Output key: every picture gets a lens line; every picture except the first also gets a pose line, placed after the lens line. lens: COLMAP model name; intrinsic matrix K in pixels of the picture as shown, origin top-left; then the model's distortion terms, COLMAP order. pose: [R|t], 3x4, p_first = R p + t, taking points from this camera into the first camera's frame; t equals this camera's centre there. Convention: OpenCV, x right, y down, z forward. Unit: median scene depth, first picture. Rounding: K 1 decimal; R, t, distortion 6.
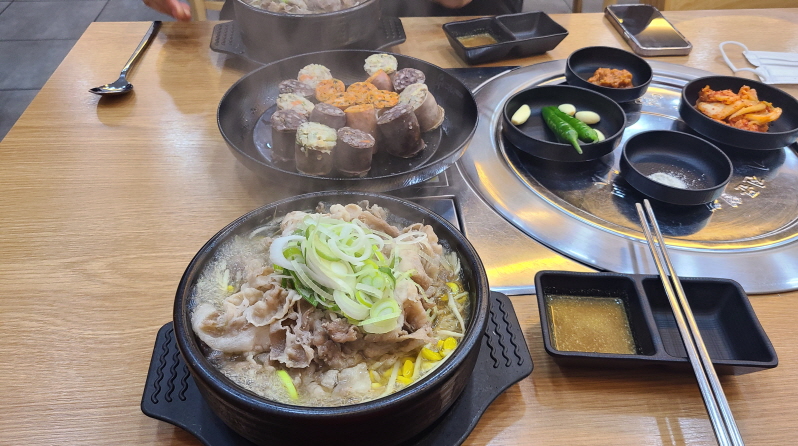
lens RADIAL K [[600.3, 0, 401.5], [0, 600.3, 222.7], [0, 0, 1]] dist [-0.011782, -0.003681]
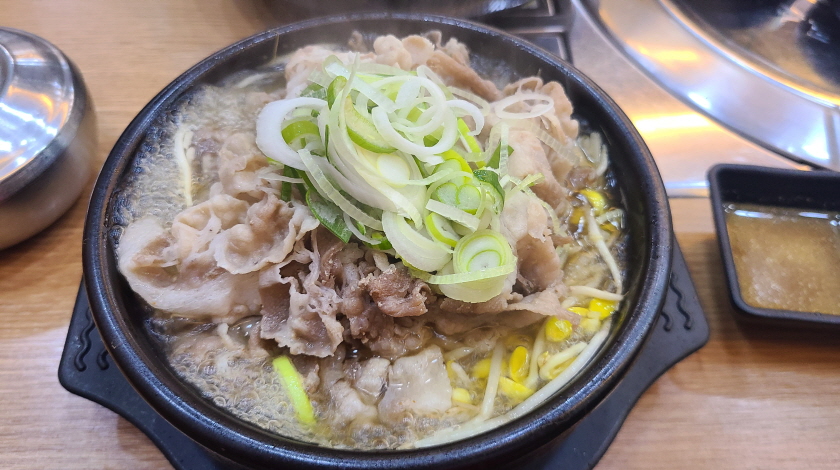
lens RADIAL K [[631.9, 0, 422.5], [0, 631.9, 234.0], [0, 0, 1]] dist [-0.011782, -0.003681]
pose [[0.998996, 0.040814, -0.018475, -0.067380], [-0.034527, 0.964173, 0.263017, -0.010590], [0.028548, -0.262115, 0.964614, 0.474388]]
